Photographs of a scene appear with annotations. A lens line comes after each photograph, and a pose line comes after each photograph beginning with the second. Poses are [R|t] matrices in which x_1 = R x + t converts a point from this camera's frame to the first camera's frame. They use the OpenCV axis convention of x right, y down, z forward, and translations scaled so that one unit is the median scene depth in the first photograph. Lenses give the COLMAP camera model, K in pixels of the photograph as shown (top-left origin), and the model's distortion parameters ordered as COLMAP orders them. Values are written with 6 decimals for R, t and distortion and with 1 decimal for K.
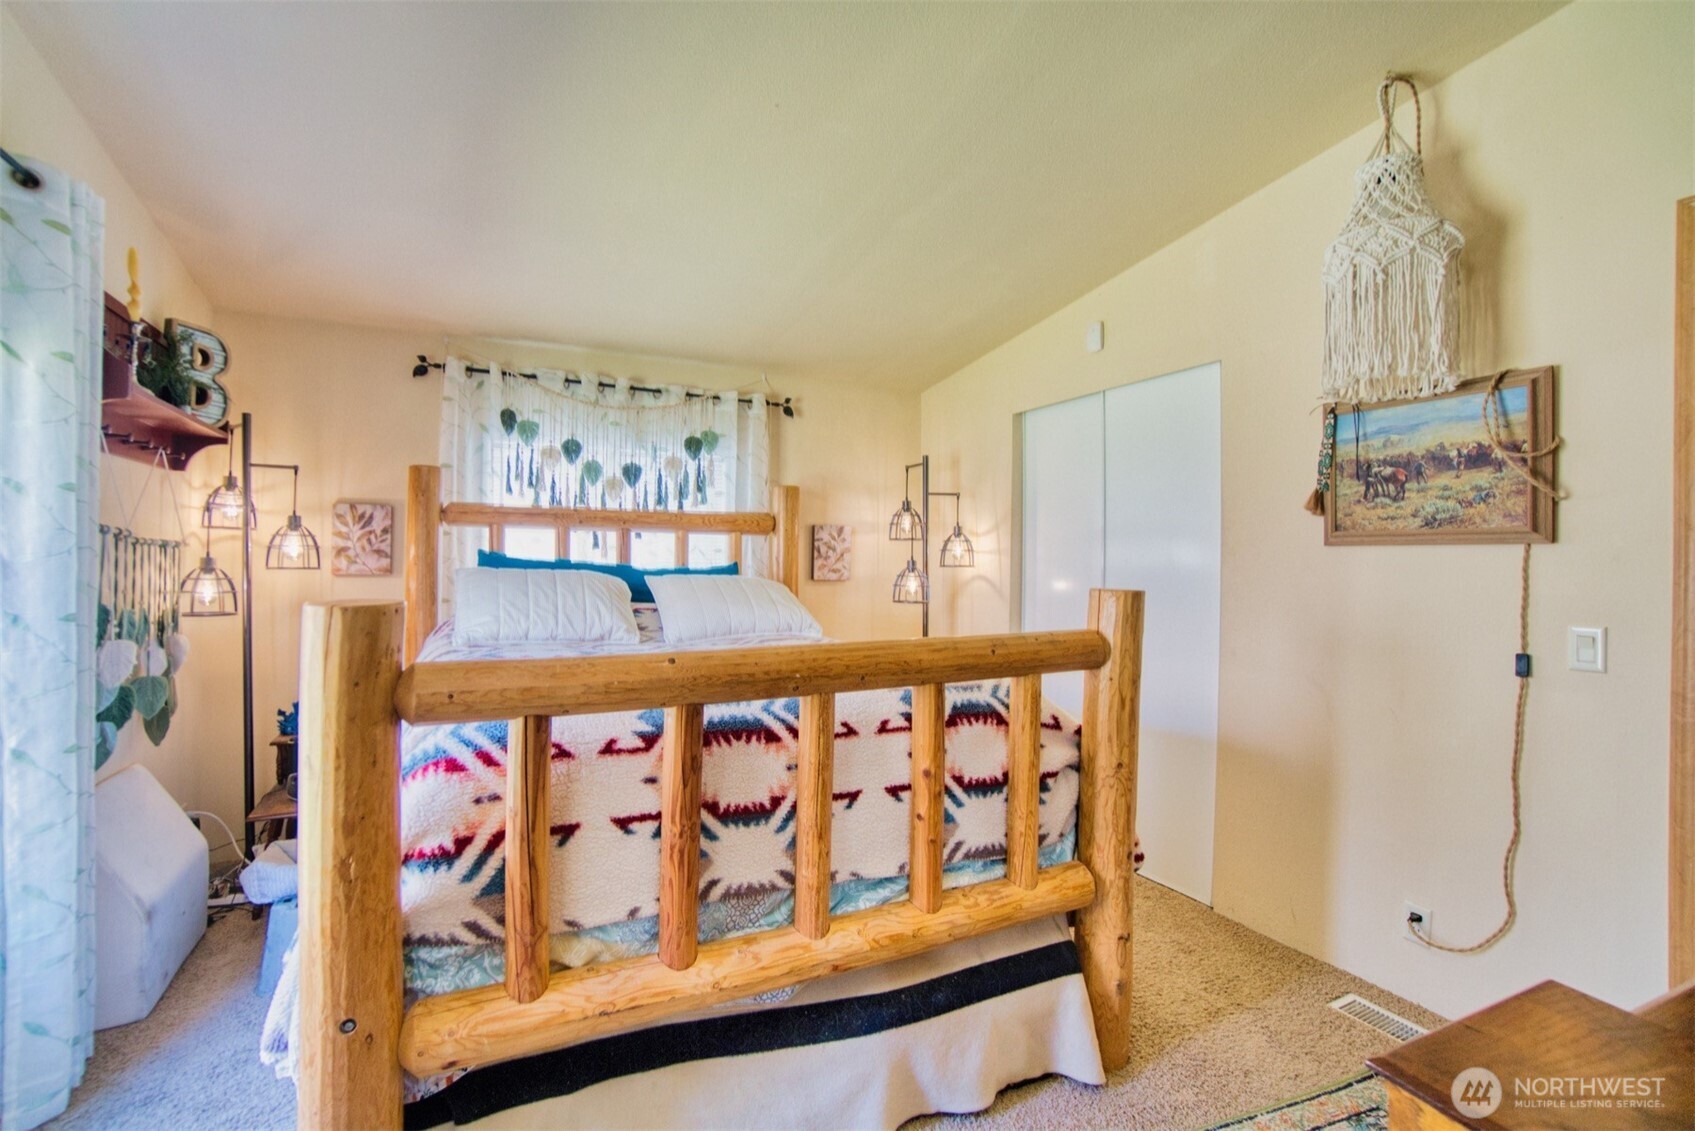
lens RADIAL K [[752.3, 0, 830.3], [0, 752.3, 559.9], [0, 0, 1]] dist [-0.043512, 0.013996]
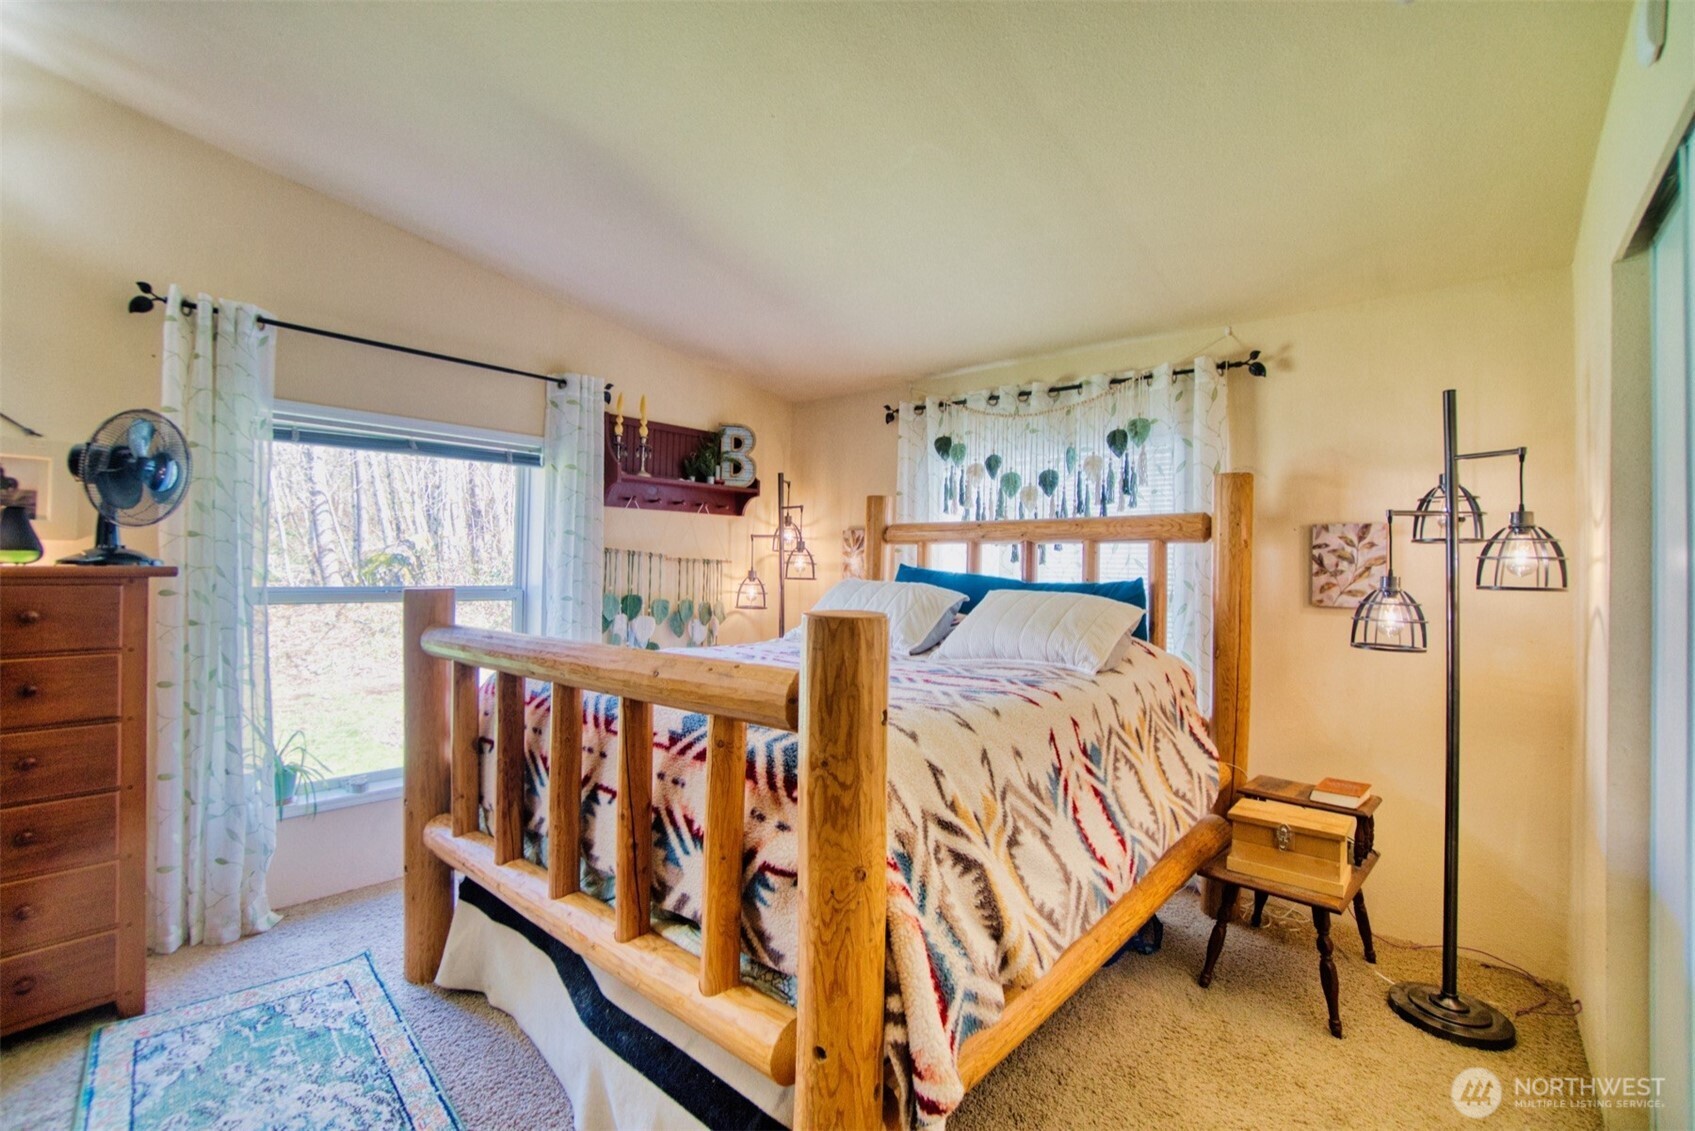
lens RADIAL K [[752.3, 0, 830.0], [0, 752.3, 563.5], [0, 0, 1]] dist [-0.043512, 0.013996]
pose [[0.381367, -0.008166, -0.924388, 0.509490], [-0.009728, 0.999870, -0.012846, 0.002427], [0.924373, 0.013891, 0.381238, 0.404886]]
